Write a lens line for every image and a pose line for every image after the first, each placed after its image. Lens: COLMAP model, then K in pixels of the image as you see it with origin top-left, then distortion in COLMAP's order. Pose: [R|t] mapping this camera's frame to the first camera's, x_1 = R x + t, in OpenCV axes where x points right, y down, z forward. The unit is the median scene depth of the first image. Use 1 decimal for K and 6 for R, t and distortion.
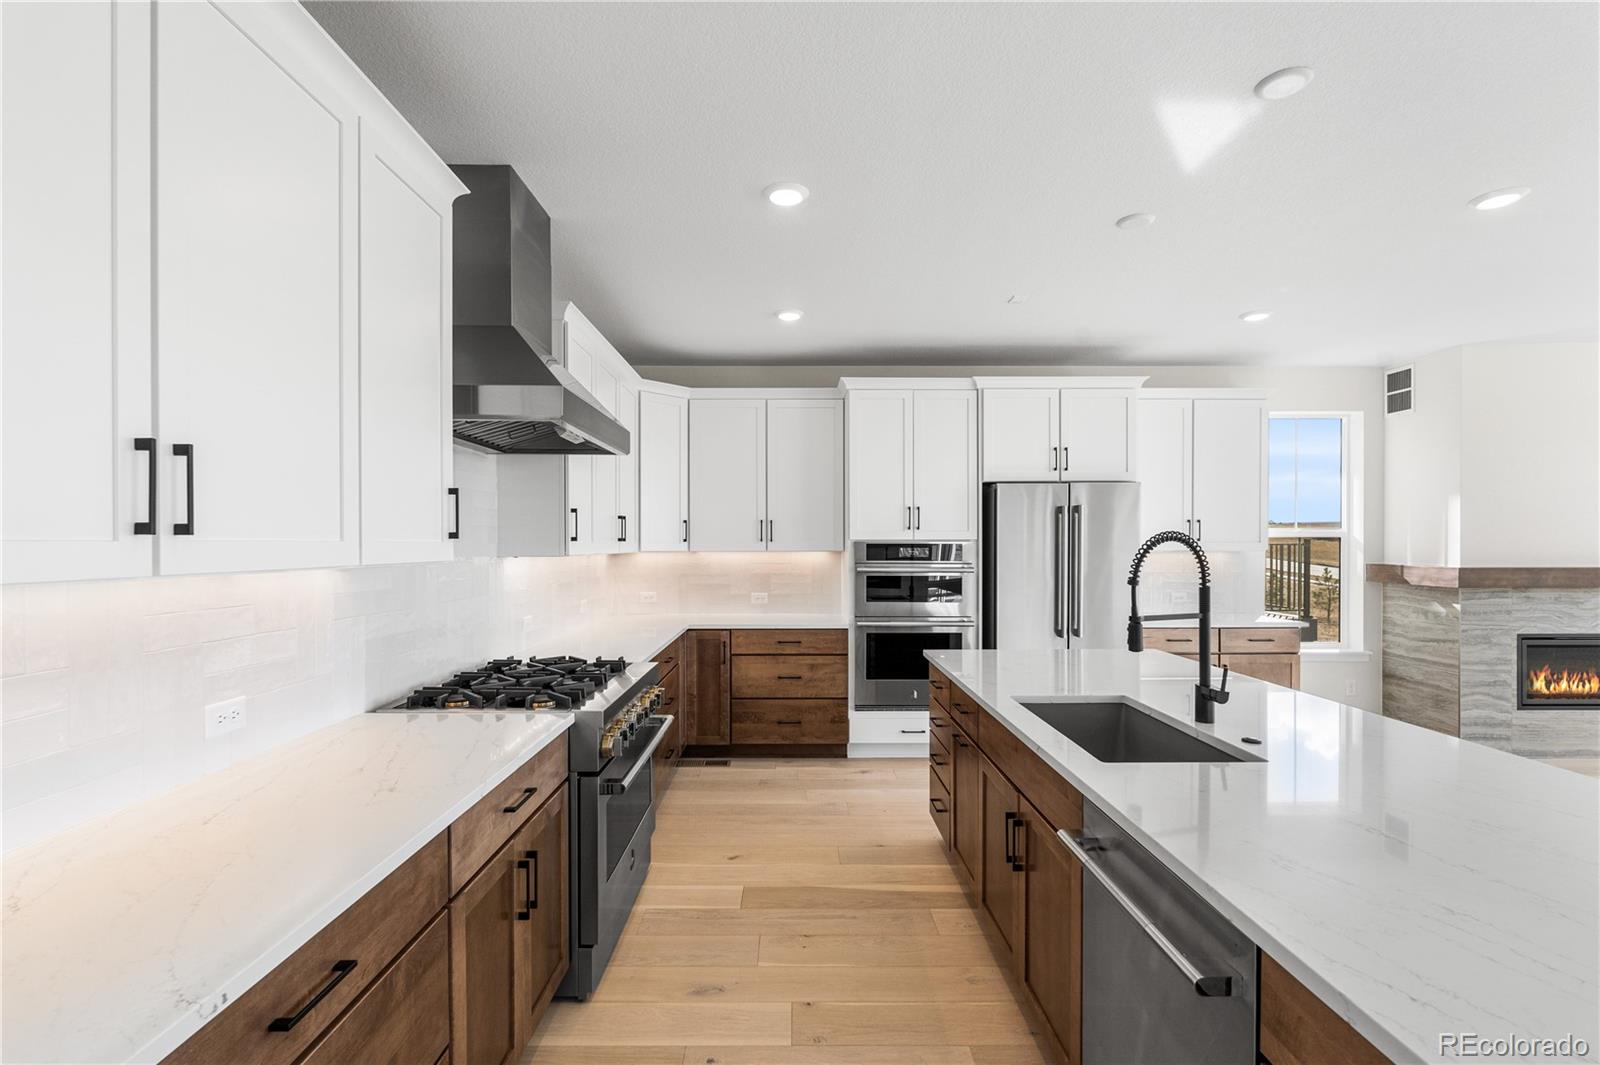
lens RADIAL K [[701.4, 0, 792.0], [0, 701.4, 542.6], [0, 0, 1]] dist [-0.057507, 0.044731]
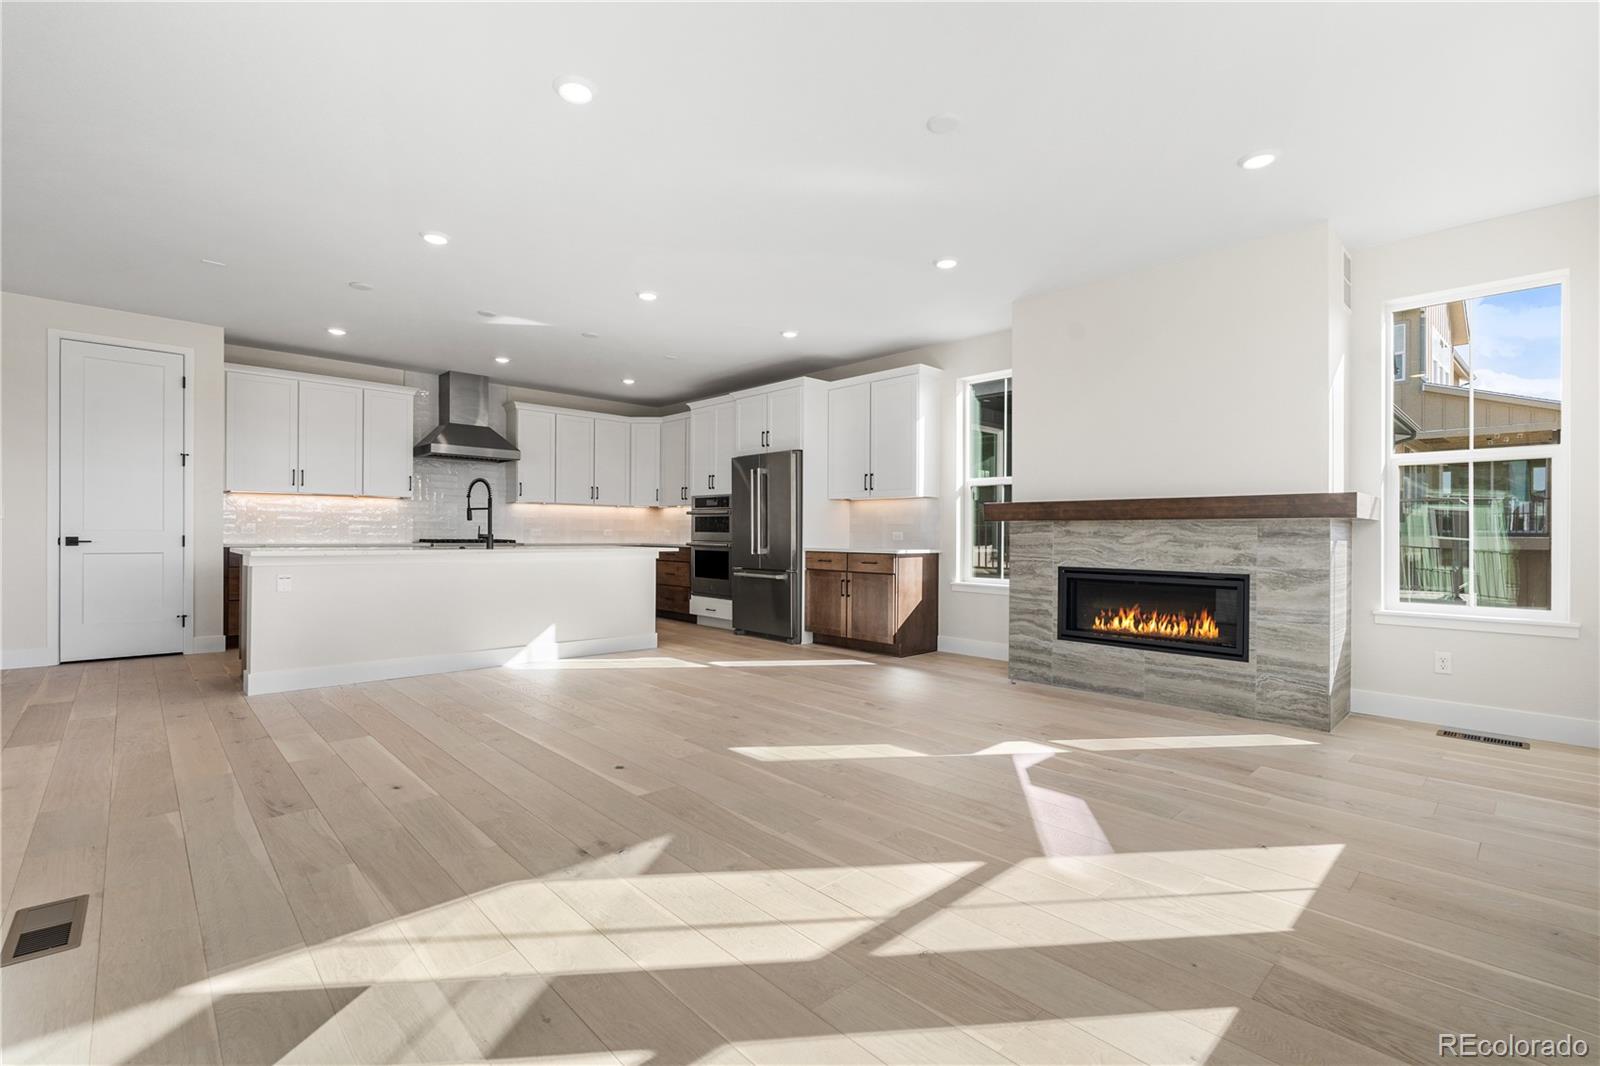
lens RADIAL K [[712.4, 0, 799.0], [0, 712.4, 532.3], [0, 0, 1]] dist [-0.003749, -0.000037]
pose [[0.687238, 0.005396, -0.726412, 1.554162], [-0.009172, 0.999957, -0.001250, 0.085433], [0.726375, 0.007522, 0.687258, -0.020534]]
